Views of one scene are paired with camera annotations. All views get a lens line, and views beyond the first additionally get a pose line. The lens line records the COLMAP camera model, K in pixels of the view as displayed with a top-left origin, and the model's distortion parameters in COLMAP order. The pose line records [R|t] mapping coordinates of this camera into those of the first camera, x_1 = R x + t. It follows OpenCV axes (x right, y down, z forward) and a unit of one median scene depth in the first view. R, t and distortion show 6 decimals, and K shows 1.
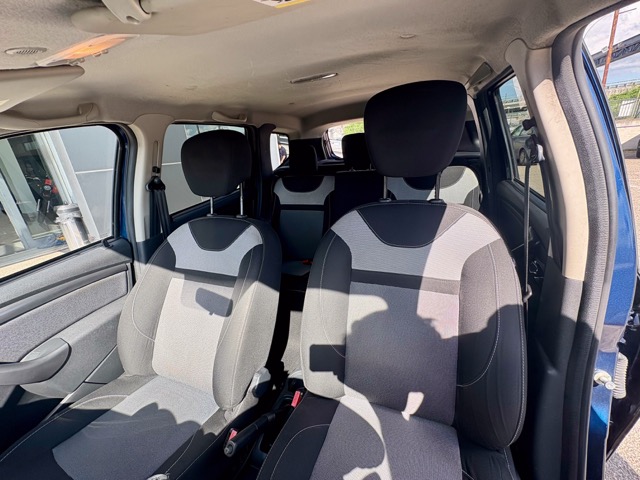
lens RADIAL K [[257.2, 0, 320.0], [0, 257.2, 240.0], [0, 0, 1]] dist [0.001684, 0.000033]
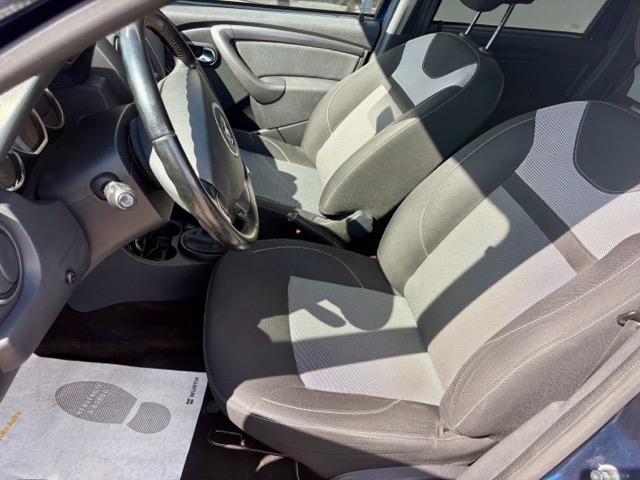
lens RADIAL K [[485.5, 0, 322.7], [0, 485.5, 237.4], [0, 0, 1]] dist [0.047062, -0.043865]
pose [[0.484440, 0.633889, -0.602911, 0.741289], [-0.502784, 0.765728, 0.401084, -0.019623], [0.715909, 0.108833, 0.689659, -0.242499]]
